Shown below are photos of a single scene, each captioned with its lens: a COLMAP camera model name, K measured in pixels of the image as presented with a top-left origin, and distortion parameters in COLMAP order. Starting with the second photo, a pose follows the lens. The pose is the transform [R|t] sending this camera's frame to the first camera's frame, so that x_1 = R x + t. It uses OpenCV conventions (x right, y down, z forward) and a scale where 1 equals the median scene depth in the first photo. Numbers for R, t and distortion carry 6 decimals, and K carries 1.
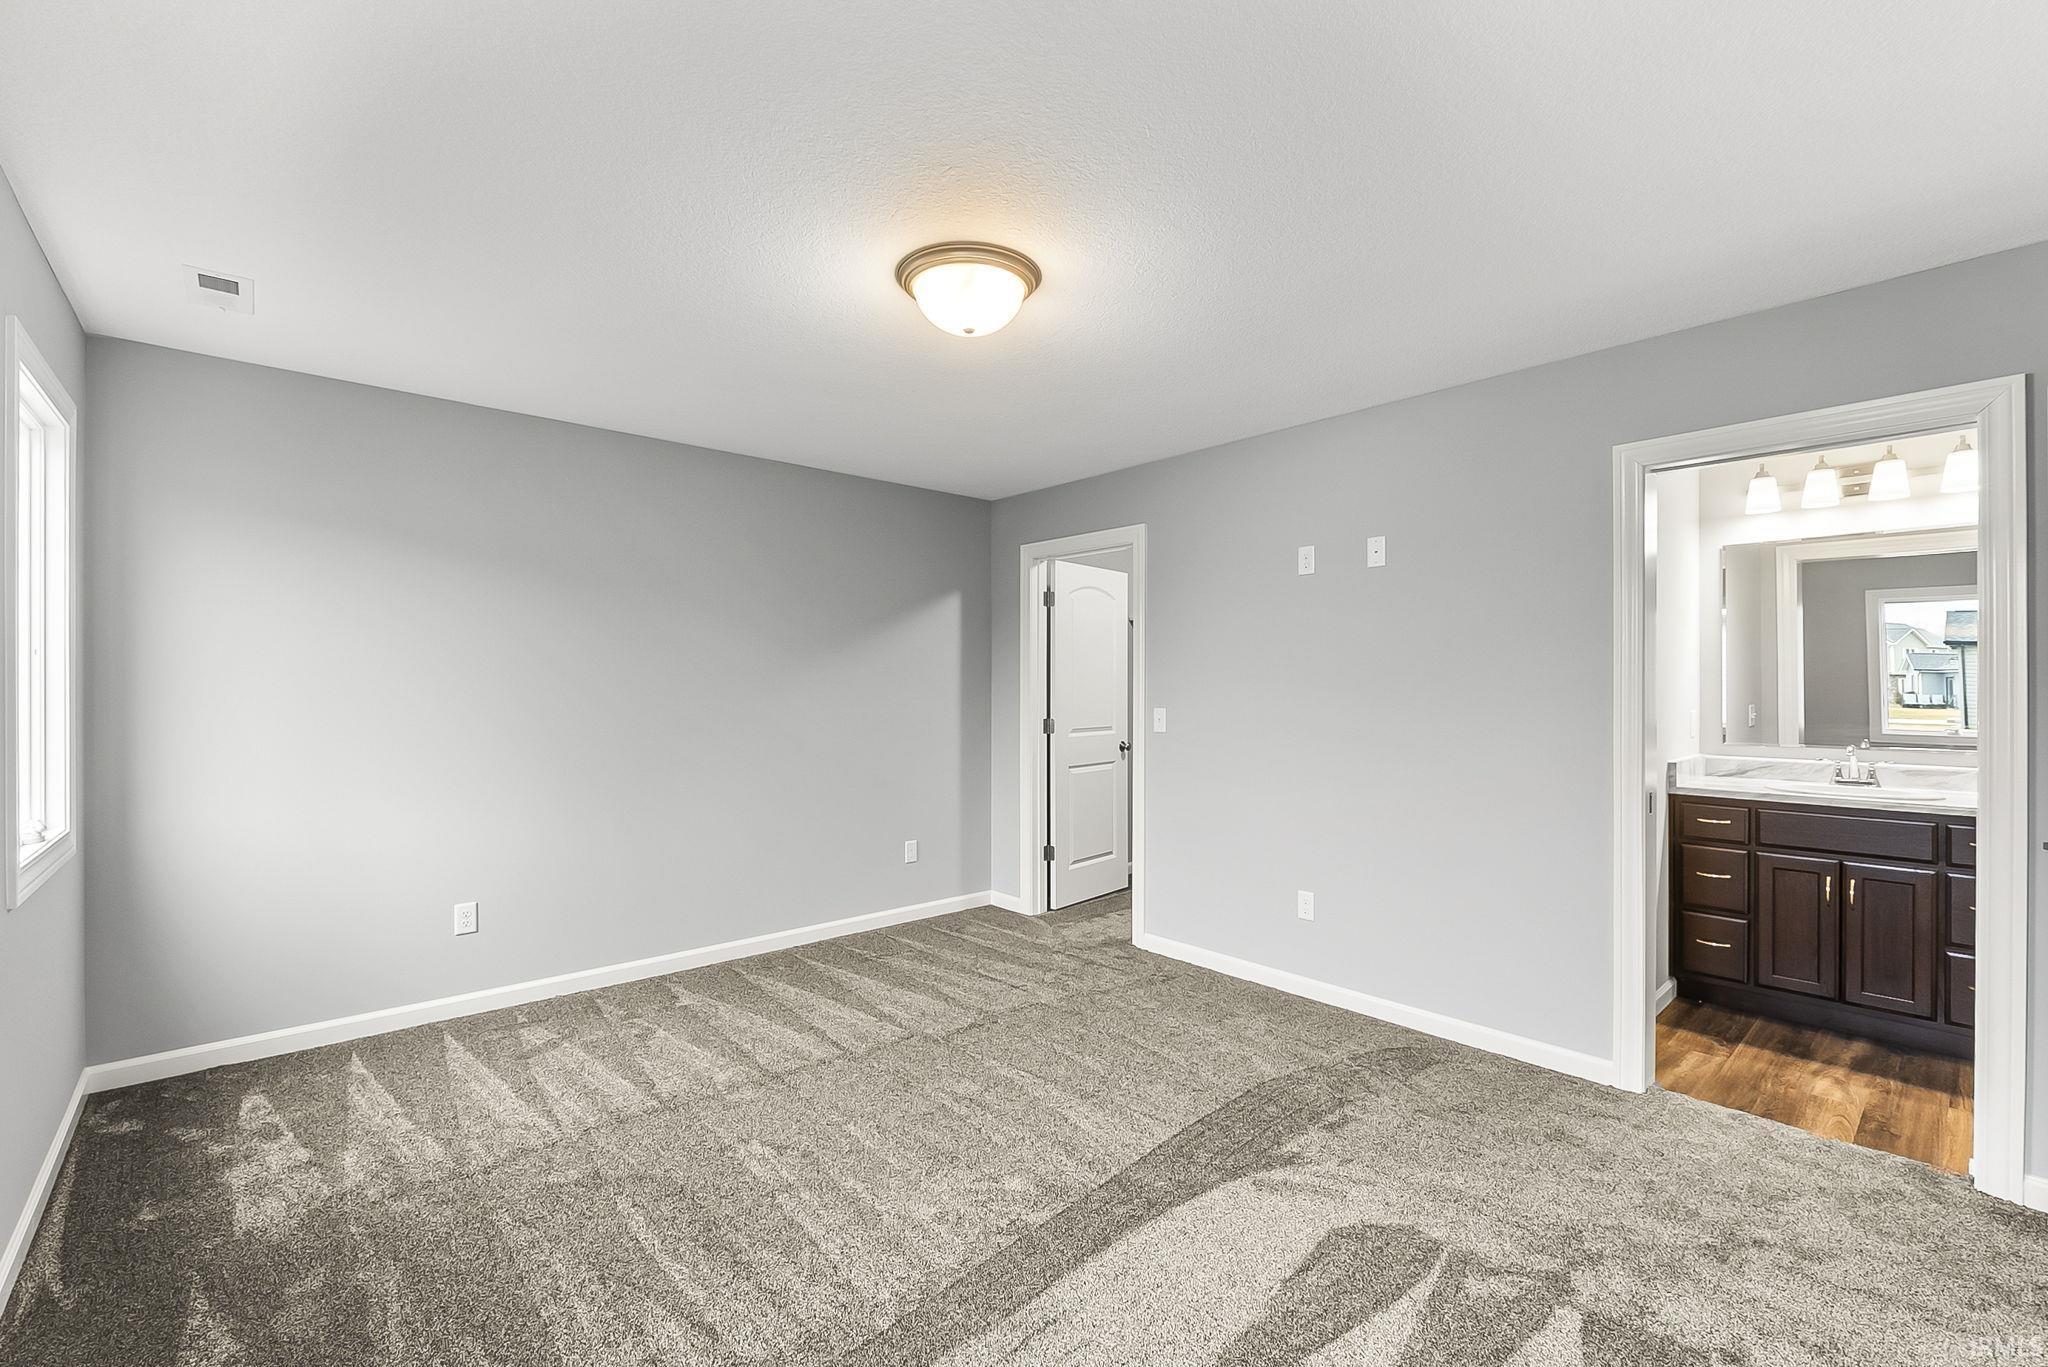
lens RADIAL K [[880.8, 0, 1022.9], [0, 880.8, 673.2], [0, 0, 1]] dist [-0.004137, -0.000267]
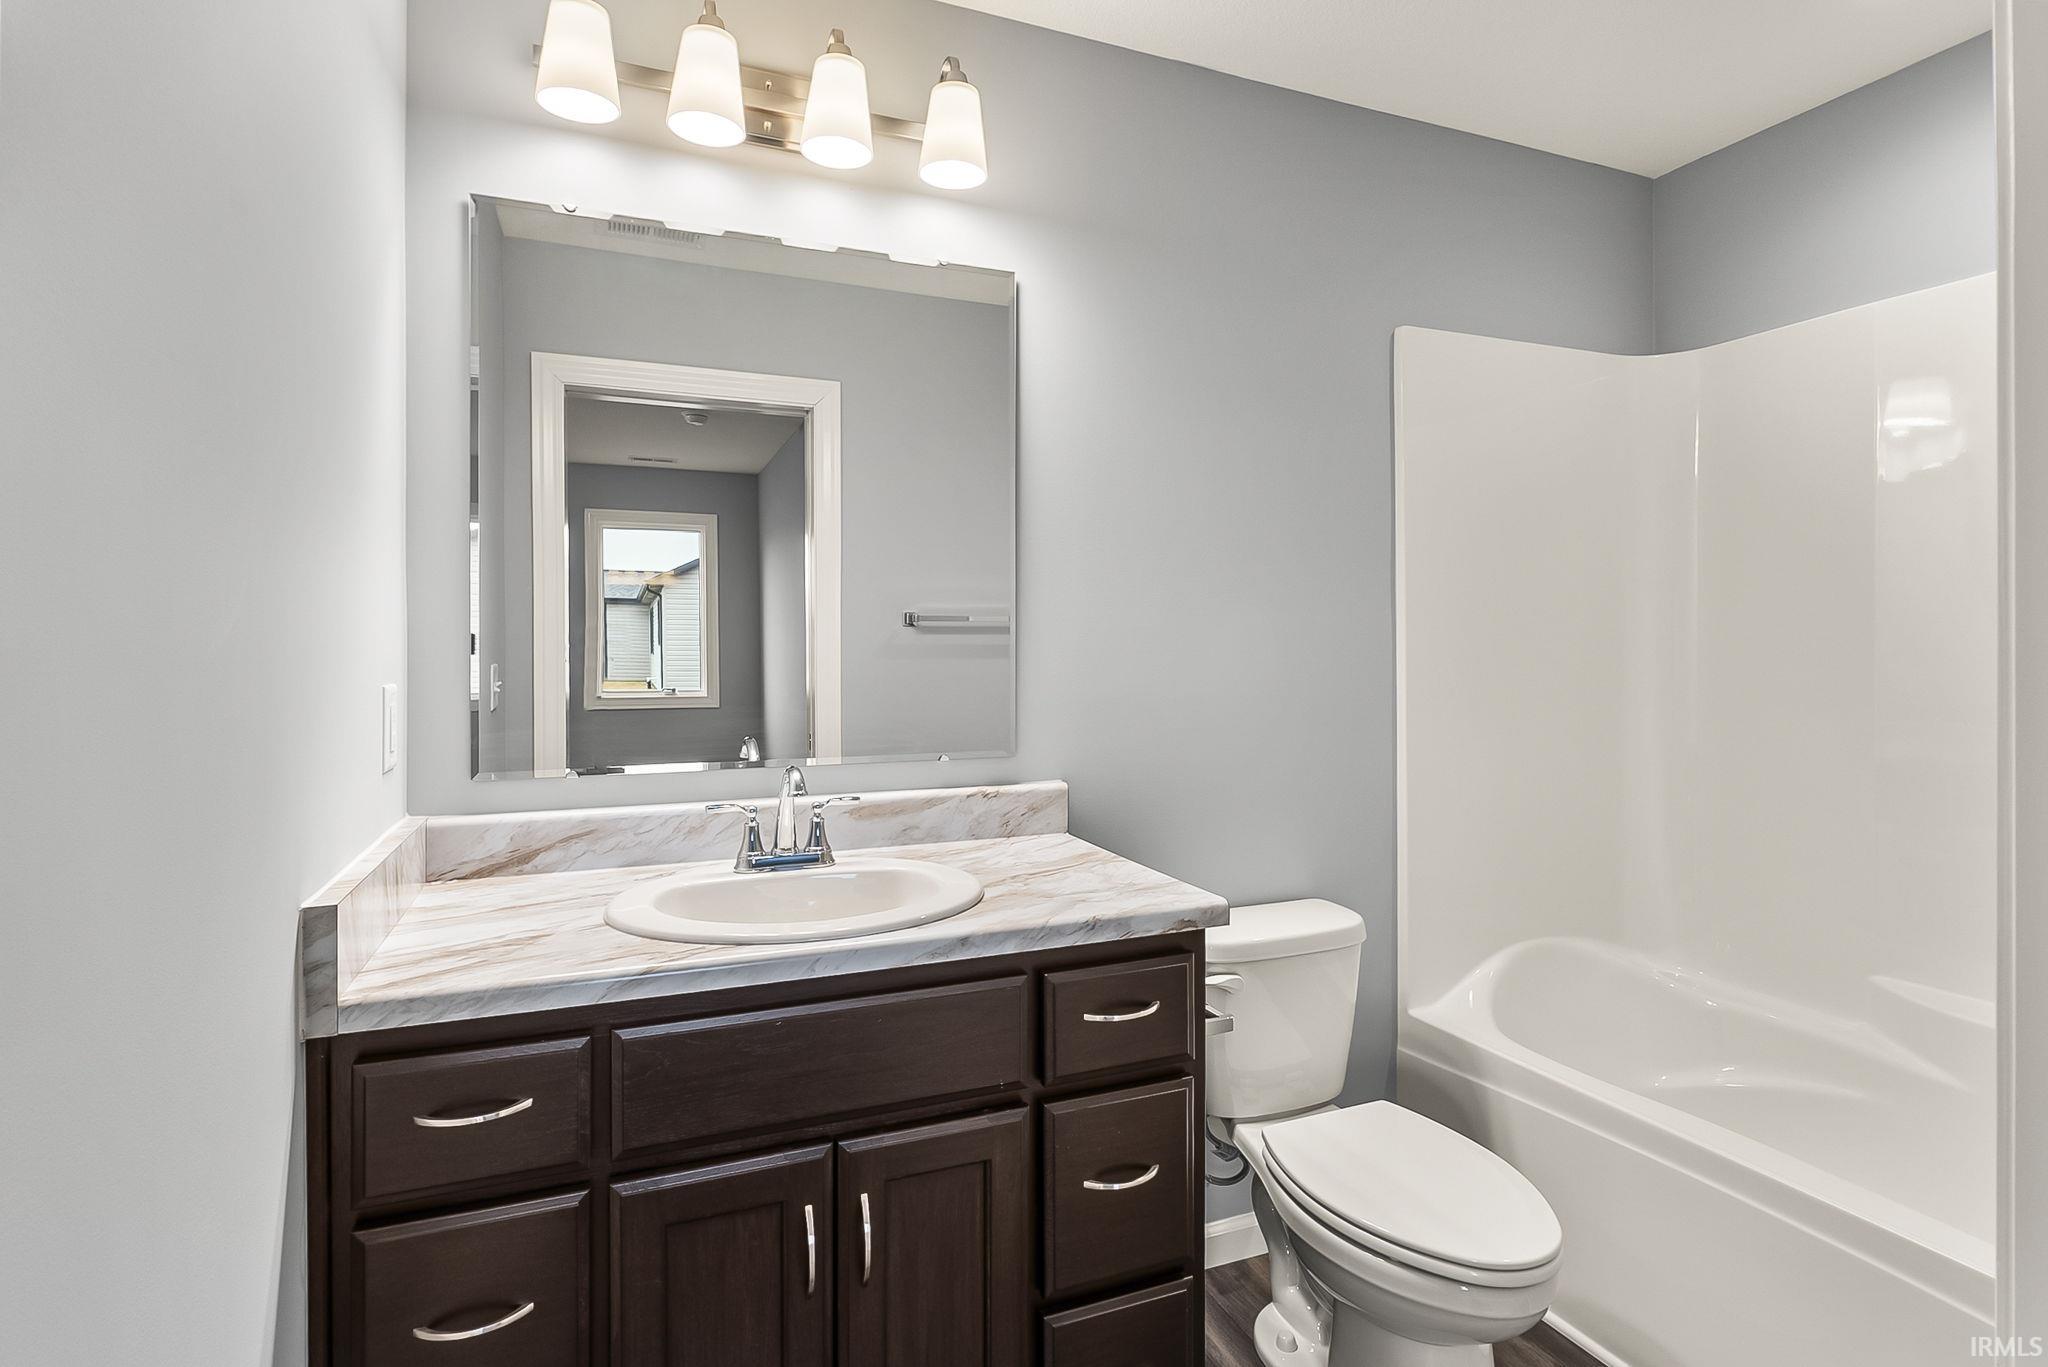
lens RADIAL K [[985.9, 0, 1013.7], [0, 985.9, 656.1], [0, 0, 1]] dist [0.000009, 0.000176]
pose [[0.333866, -0.012870, 0.942533, 0.558513], [-0.004222, 0.999876, 0.015149, 0.026396], [-0.942611, -0.009038, 0.333771, 0.743430]]
